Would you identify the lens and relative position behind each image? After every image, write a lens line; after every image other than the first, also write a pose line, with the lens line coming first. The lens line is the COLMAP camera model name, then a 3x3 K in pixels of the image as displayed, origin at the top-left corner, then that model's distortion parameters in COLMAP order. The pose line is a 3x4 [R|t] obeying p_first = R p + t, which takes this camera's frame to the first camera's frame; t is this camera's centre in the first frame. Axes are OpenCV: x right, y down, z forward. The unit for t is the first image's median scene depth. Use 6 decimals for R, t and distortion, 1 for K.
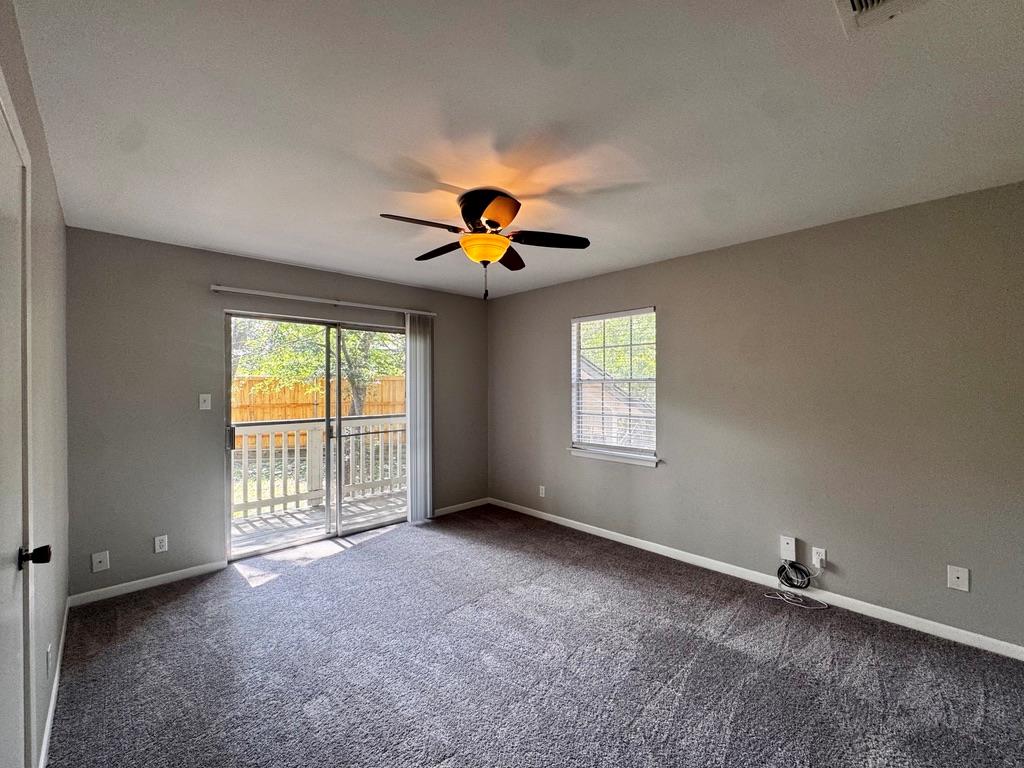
lens RADIAL K [[426.6, 0, 515.4], [0, 426.6, 386.5], [0, 0, 1]] dist [0.001481, 0.000200]
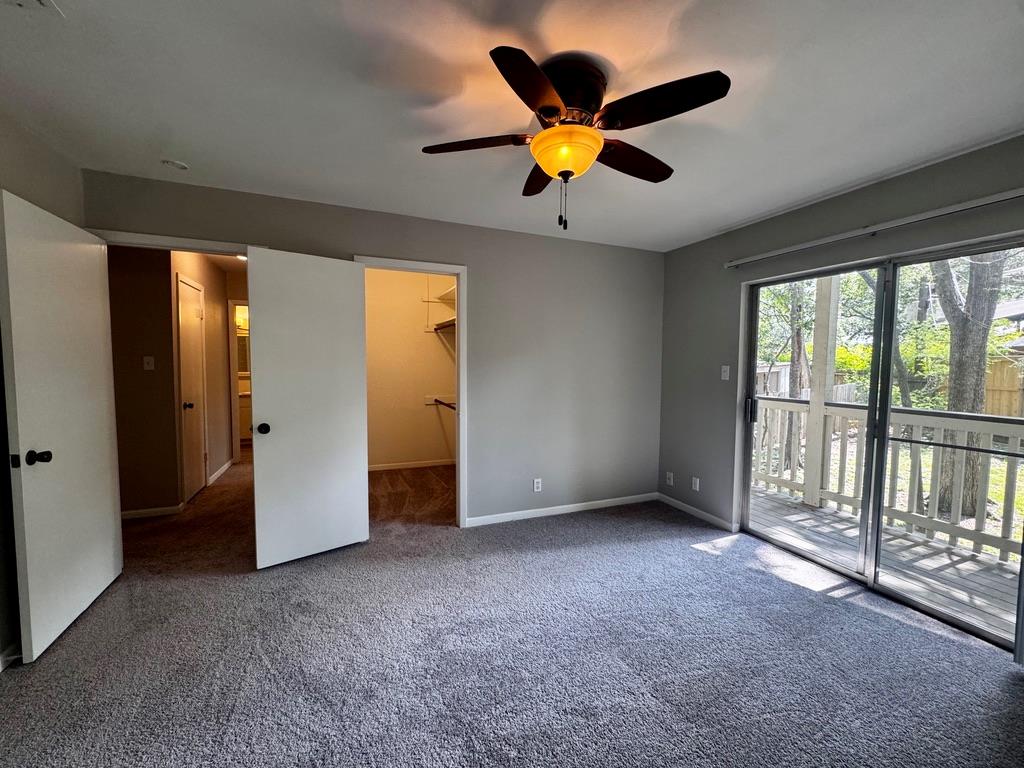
lens RADIAL K [[426.6, 0, 515.4], [0, 426.6, 386.5], [0, 0, 1]] dist [0.001481, 0.000200]
pose [[-0.361935, 0.060562, -0.930234, 0.411618], [-0.015918, 0.997340, 0.071124, 0.002488], [0.932067, 0.040550, -0.360009, 0.768199]]
